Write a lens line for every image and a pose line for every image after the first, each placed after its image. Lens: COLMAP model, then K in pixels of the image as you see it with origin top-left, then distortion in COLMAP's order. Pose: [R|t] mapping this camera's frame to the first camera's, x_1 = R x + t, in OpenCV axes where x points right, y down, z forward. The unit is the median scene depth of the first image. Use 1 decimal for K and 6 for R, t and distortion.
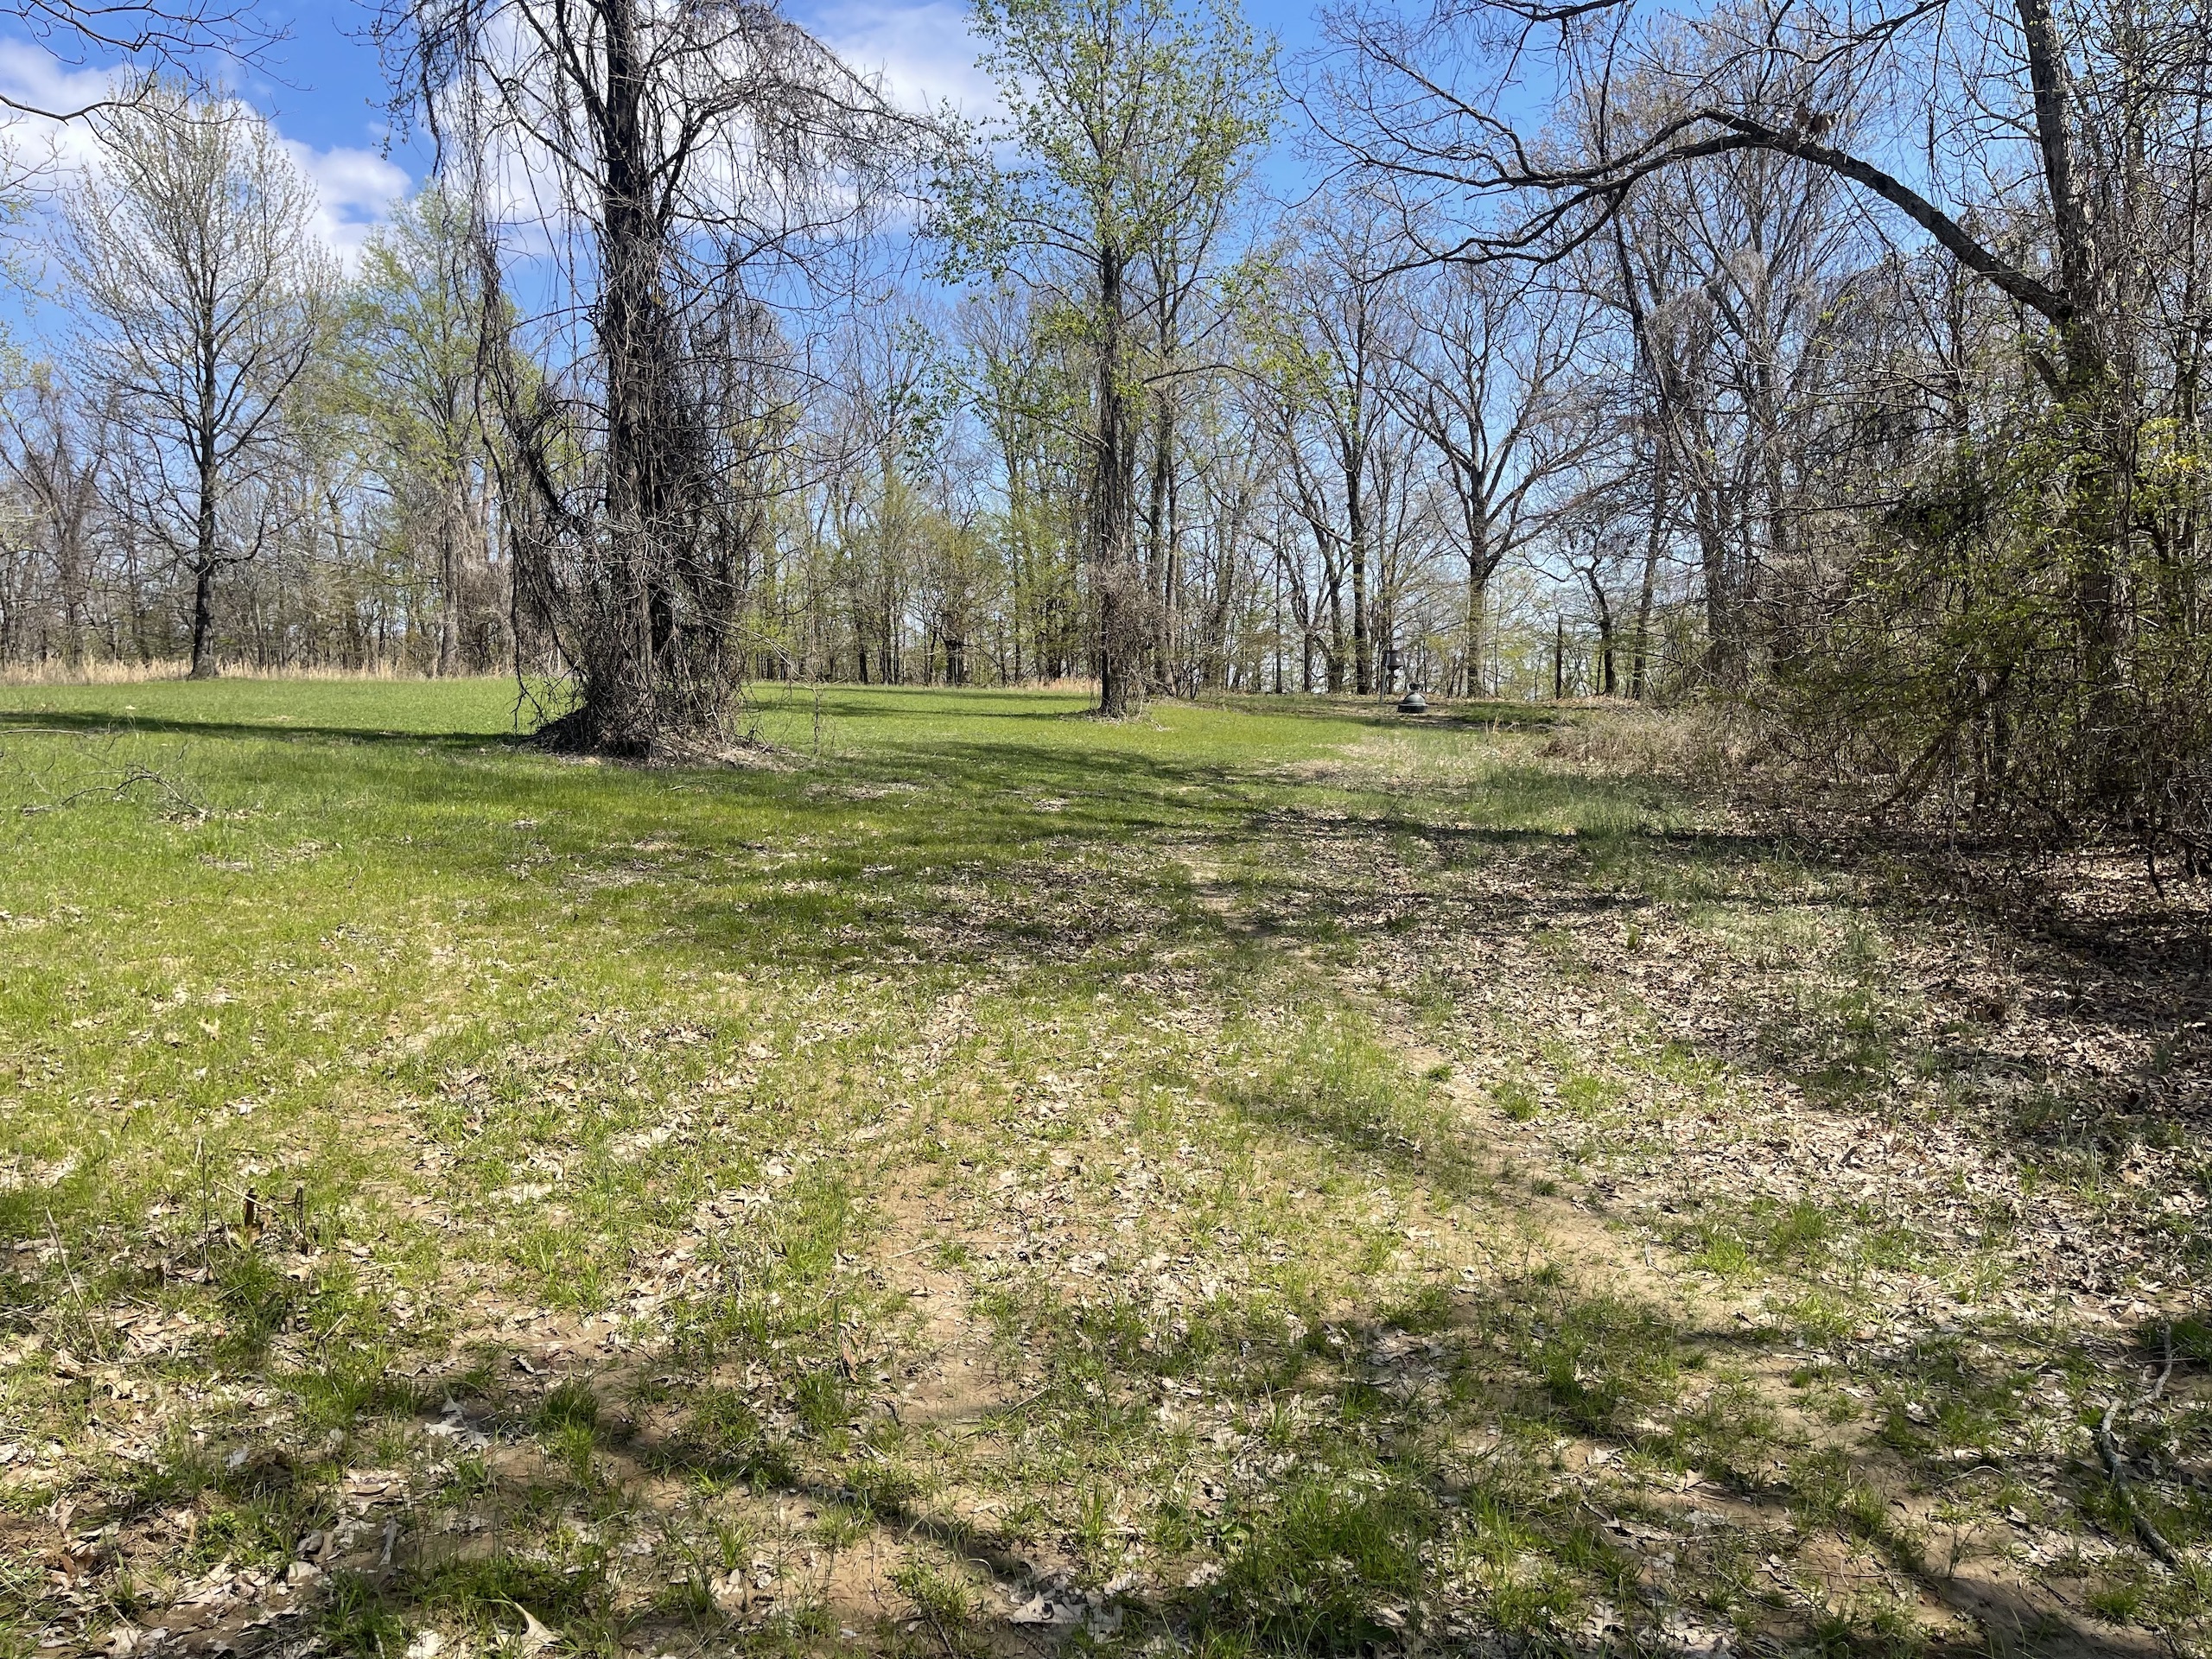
lens RADIAL K [[1634.6, 0, 1108.1], [0, 1634.6, 806.3], [0, 0, 1]] dist [0.064942, -0.093307]
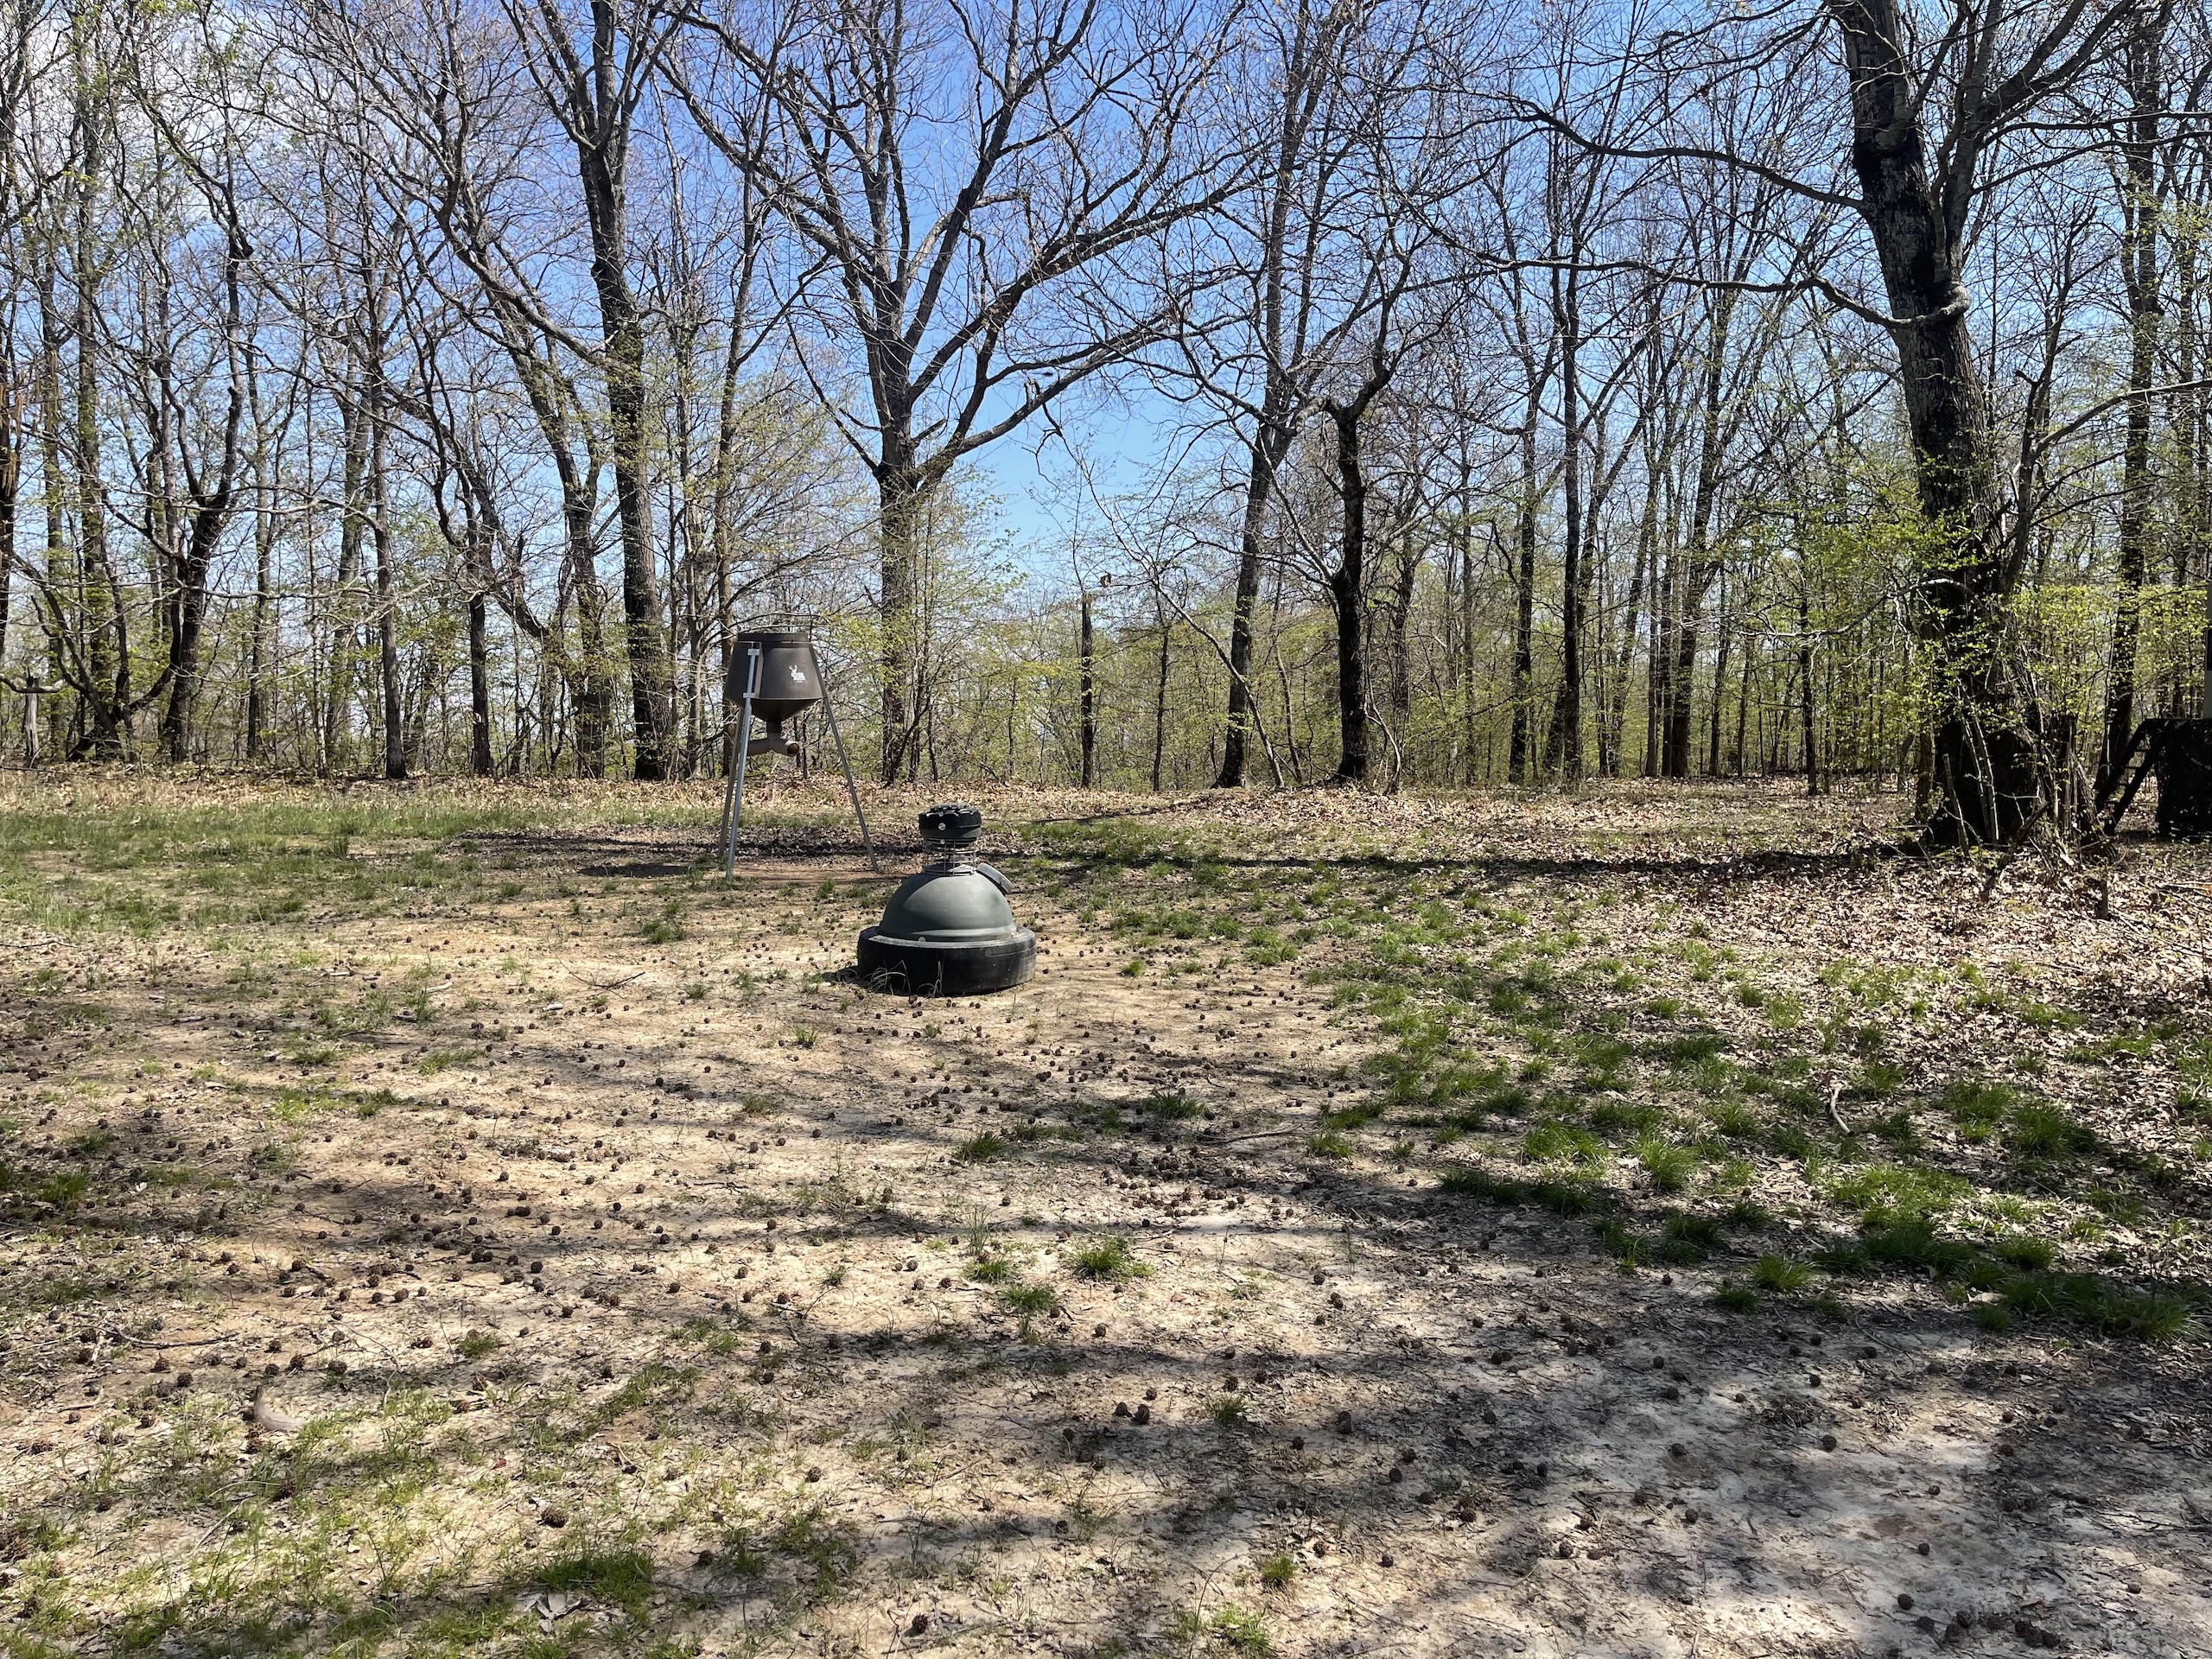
lens RADIAL K [[1634.6, 0, 1108.1], [0, 1634.6, 806.3], [0, 0, 1]] dist [0.064942, -0.093307]
pose [[0.909544, -0.028066, 0.414658, 0.087485], [0.037278, 0.999205, -0.014136, -0.049183], [-0.413932, 0.028315, 0.909867, 0.567770]]
